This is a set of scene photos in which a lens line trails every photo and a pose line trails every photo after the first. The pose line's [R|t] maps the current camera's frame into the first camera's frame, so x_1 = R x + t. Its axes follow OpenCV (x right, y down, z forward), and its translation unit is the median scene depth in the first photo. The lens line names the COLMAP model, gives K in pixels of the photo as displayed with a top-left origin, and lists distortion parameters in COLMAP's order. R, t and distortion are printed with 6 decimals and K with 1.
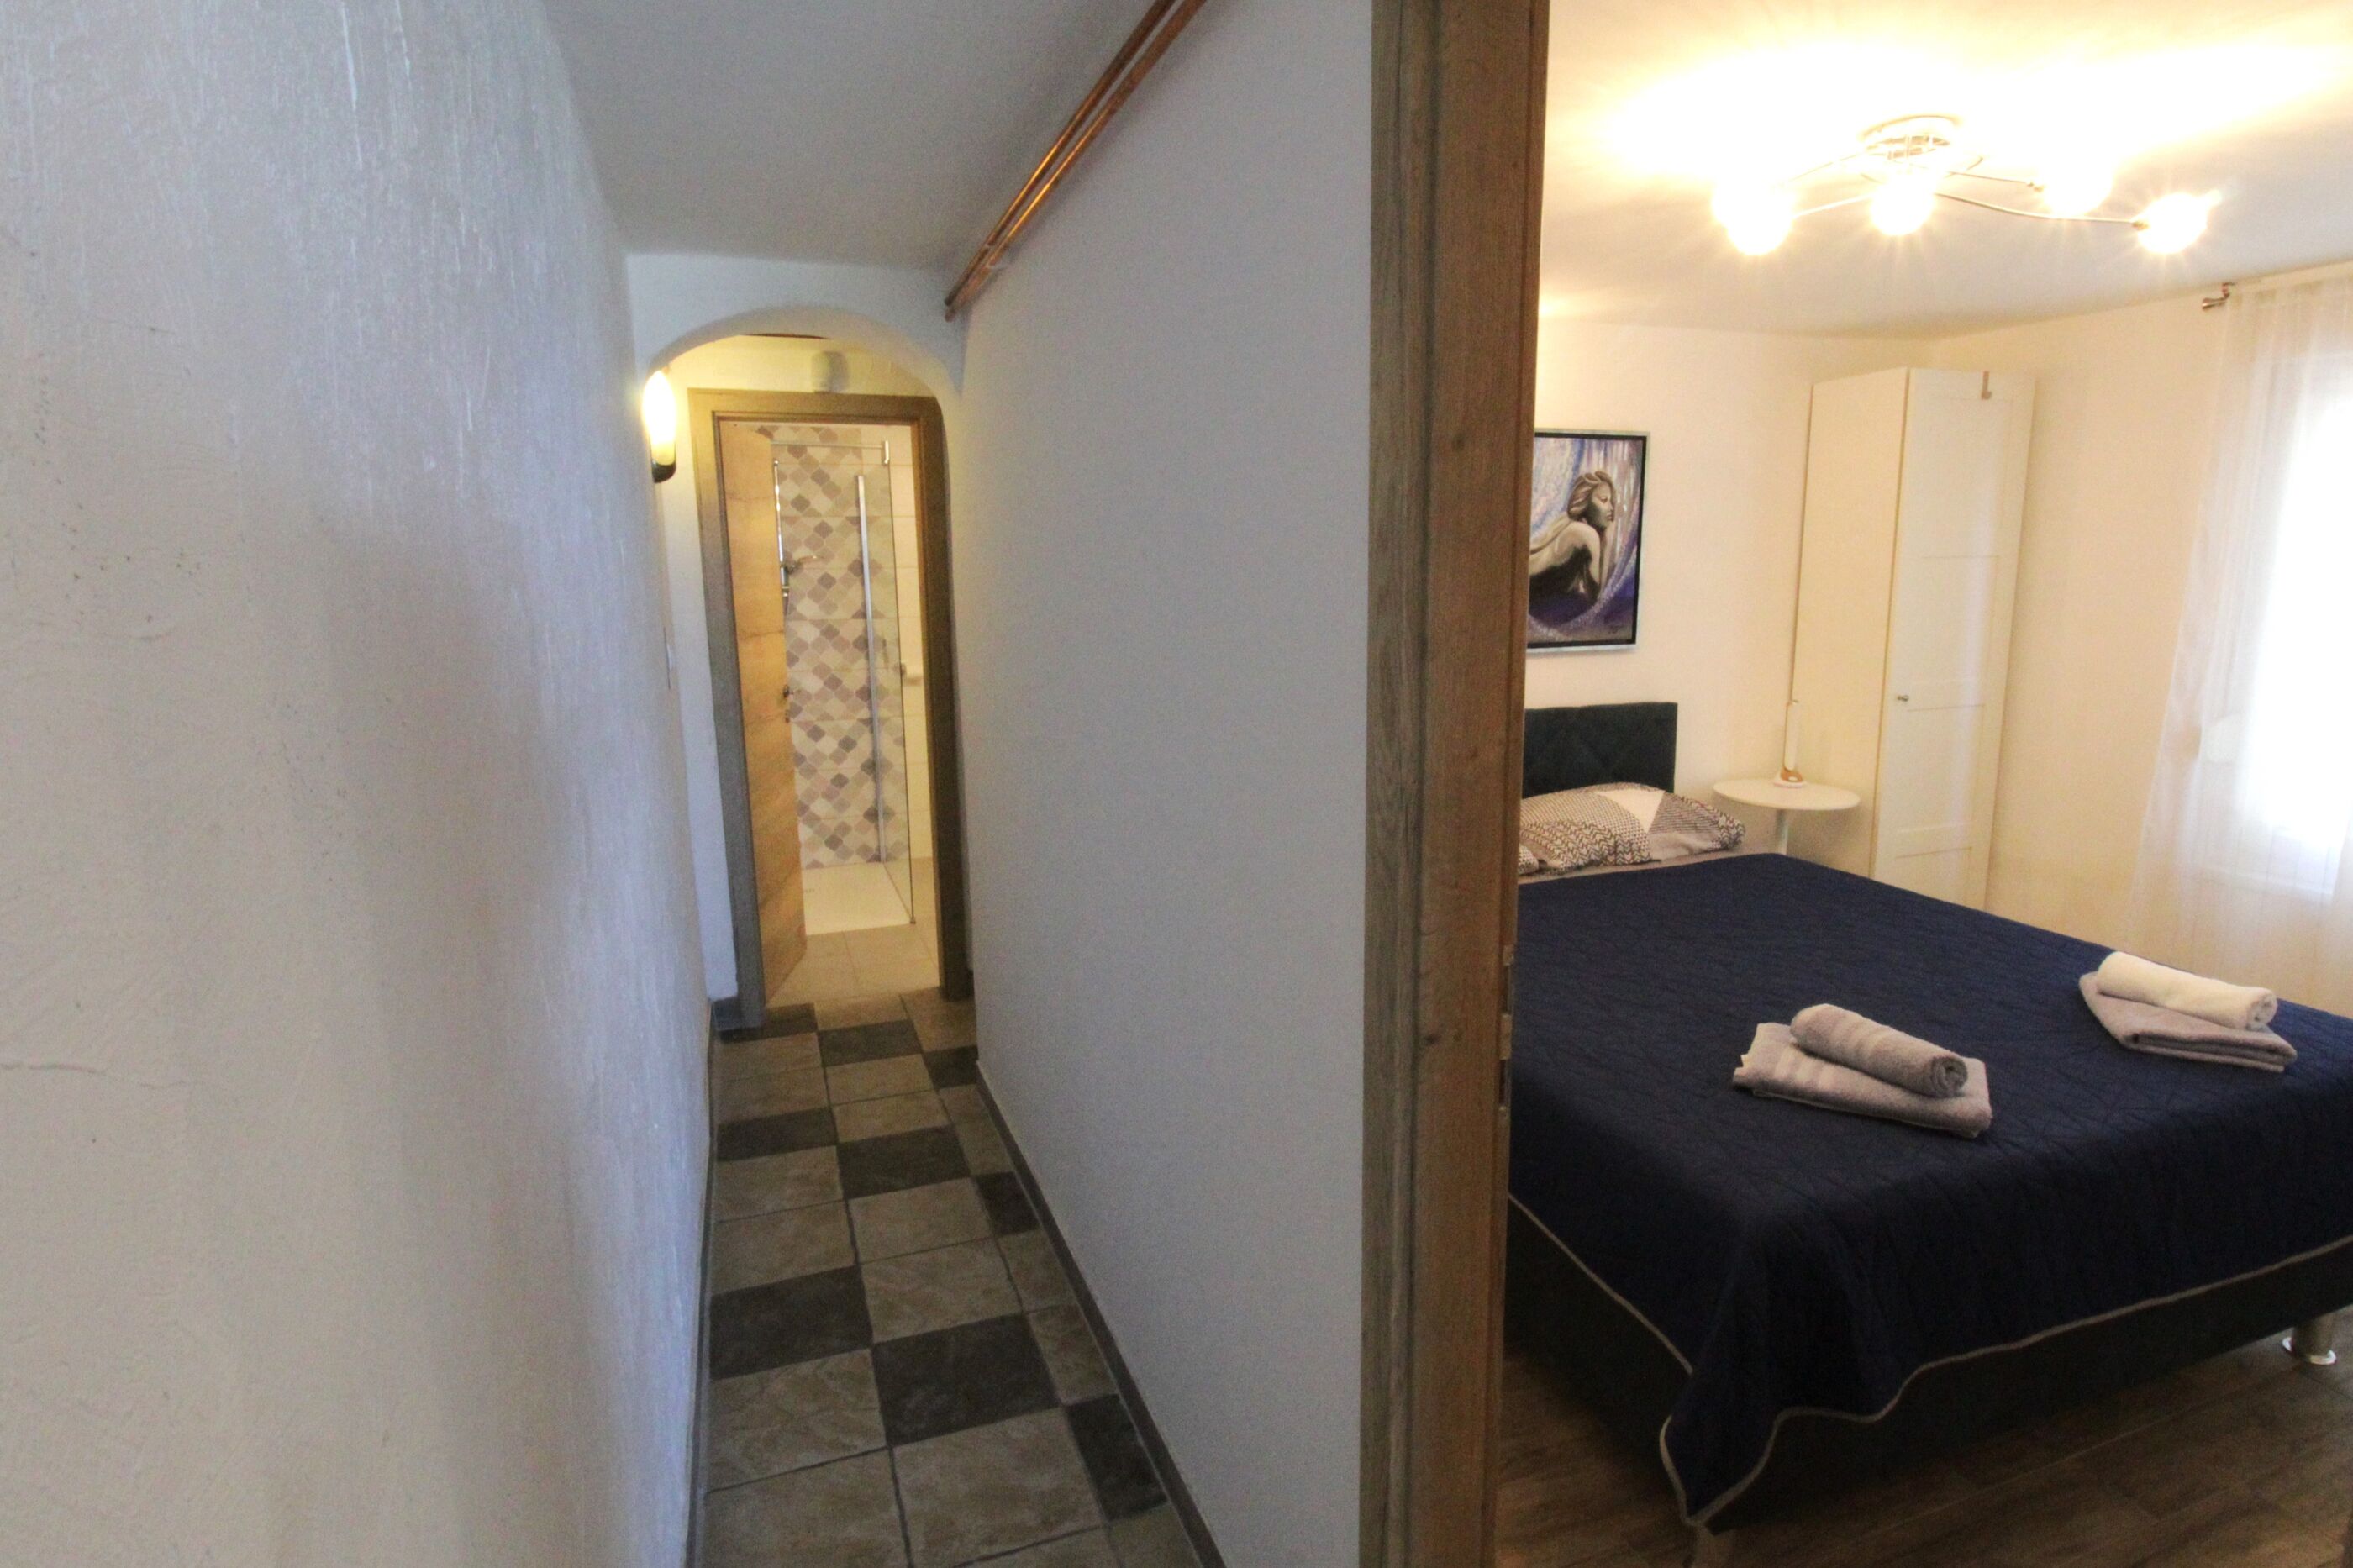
lens RADIAL K [[1182.3, 0, 1203.7], [0, 1182.3, 779.2], [0, 0, 1]] dist [0.002548, -0.013906]
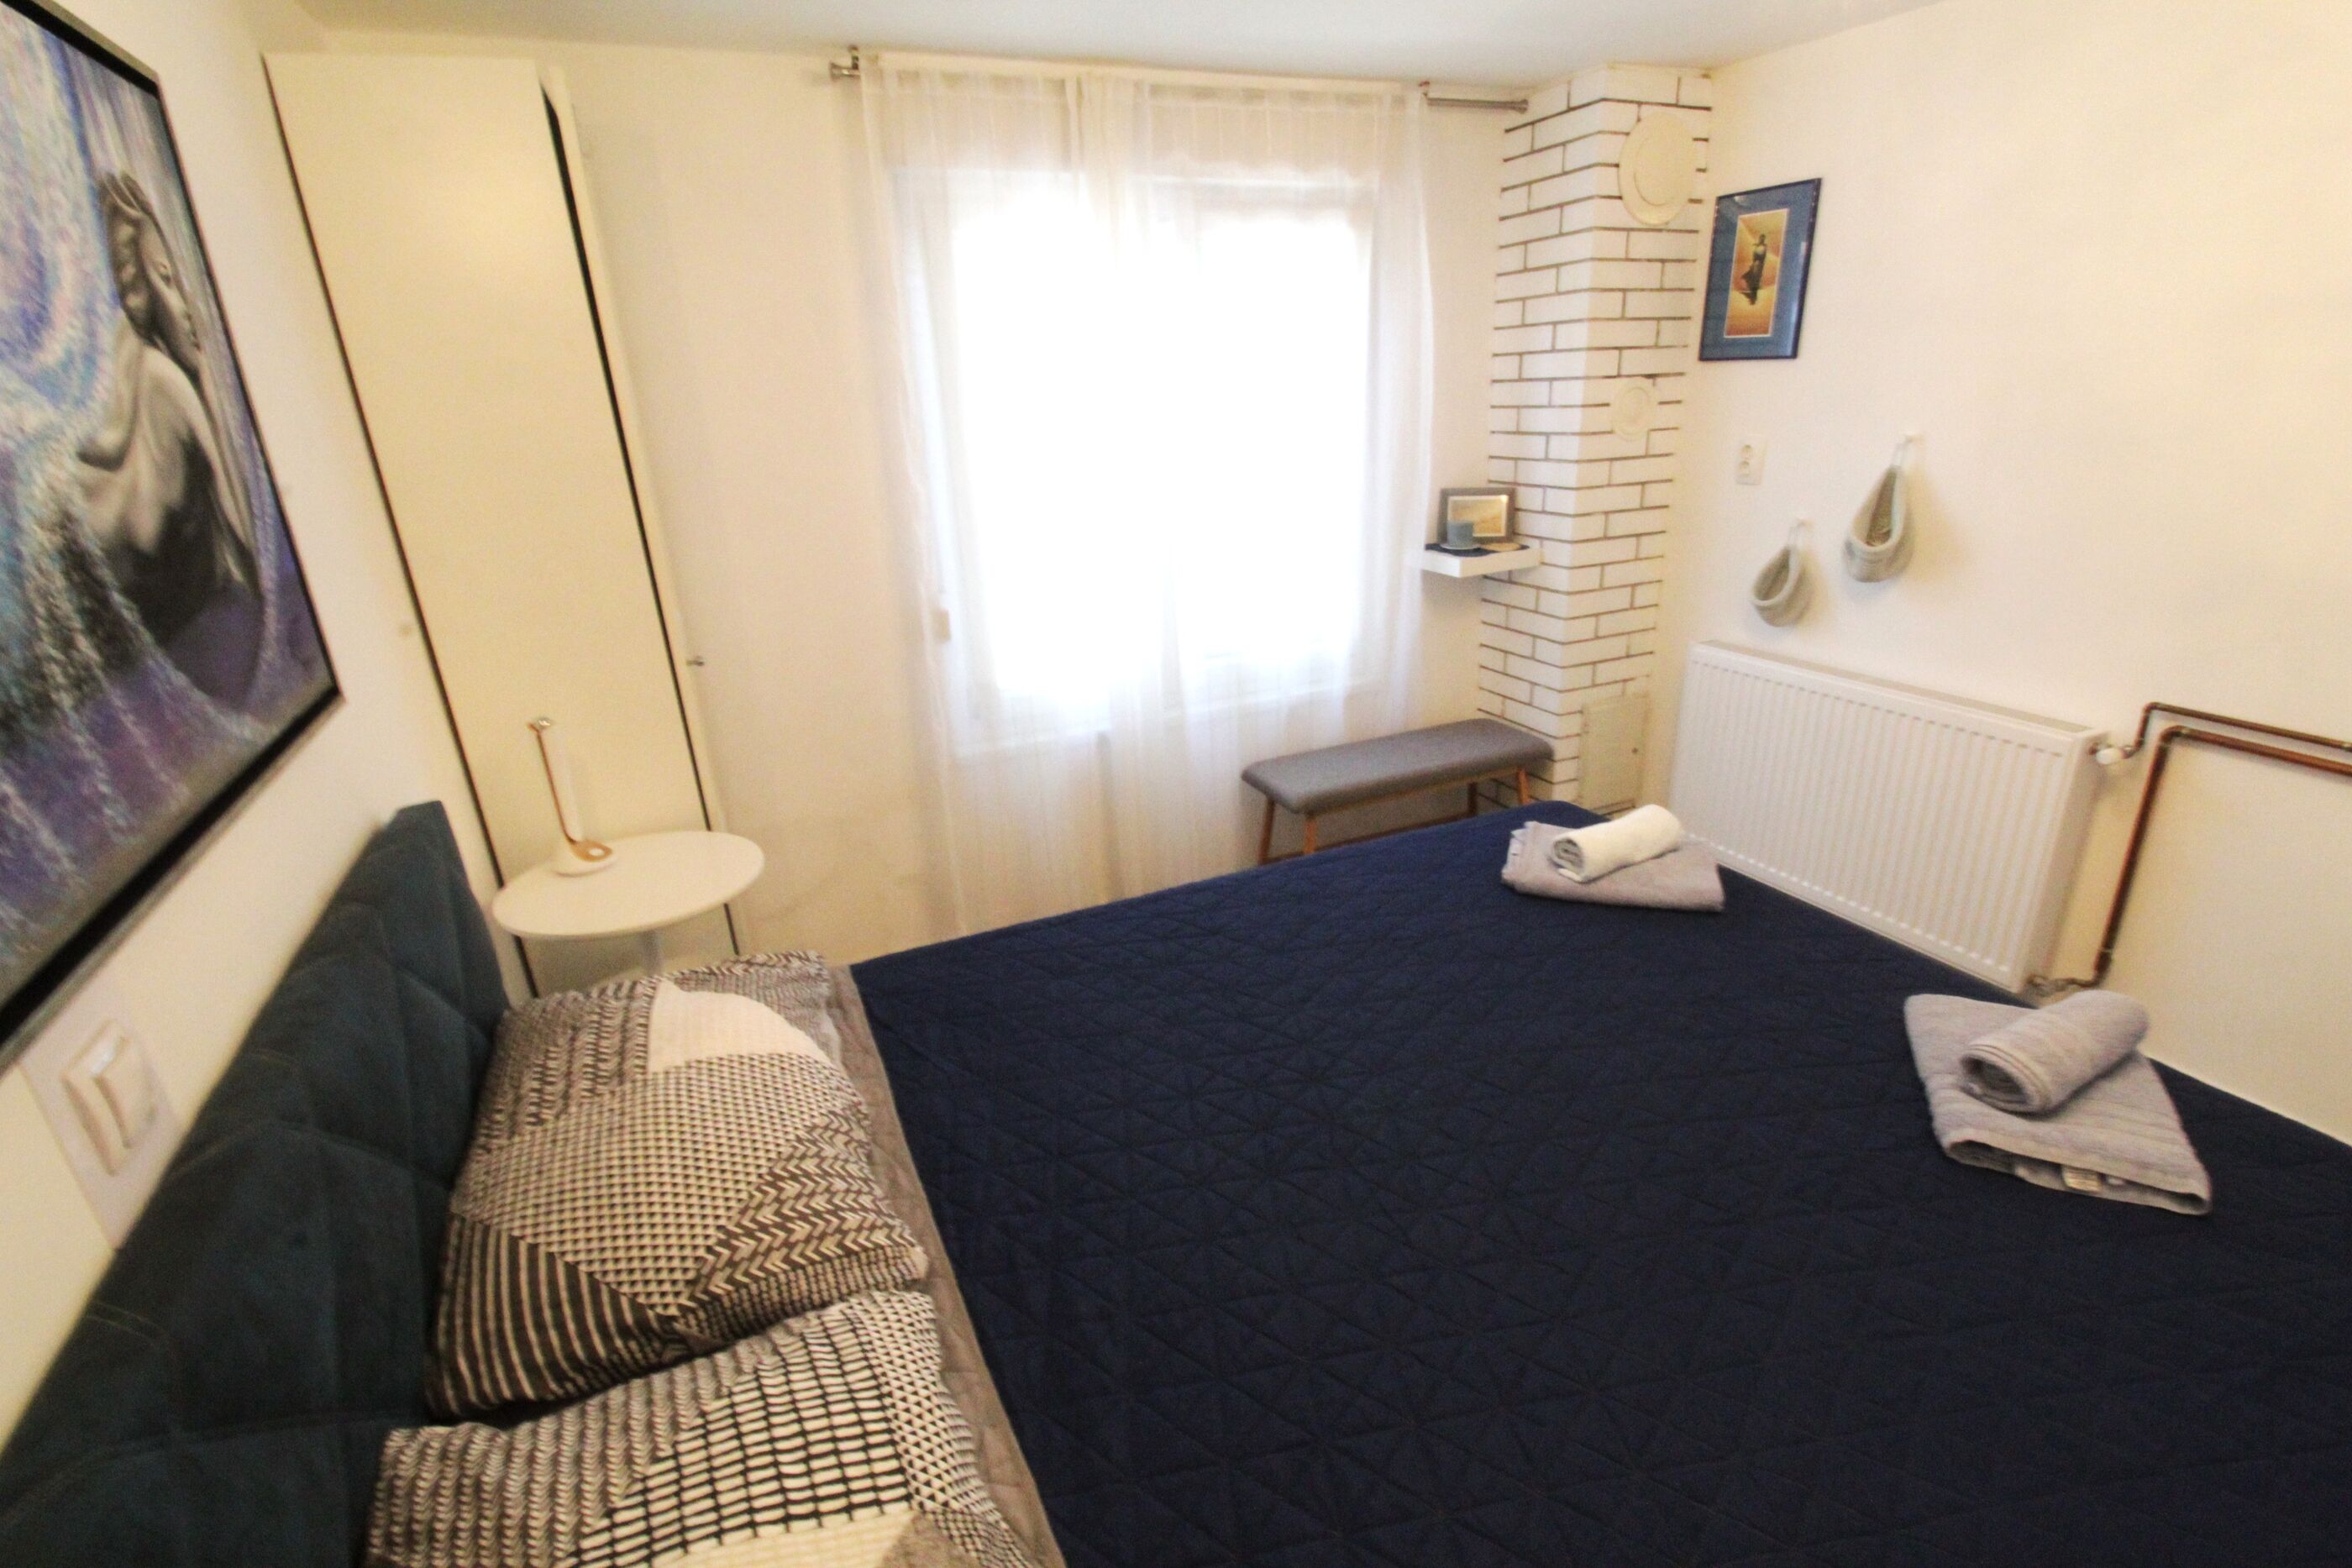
lens RADIAL K [[1114.5, 0, 1198.7], [0, 1114.5, 784.4], [0, 0, 1]] dist [0.001703, -0.015461]
pose [[-0.081962, -0.330547, 0.940224, 0.005680], [0.218850, 0.914403, 0.340547, -0.155381], [-0.972310, 0.233680, -0.002606, 0.777540]]
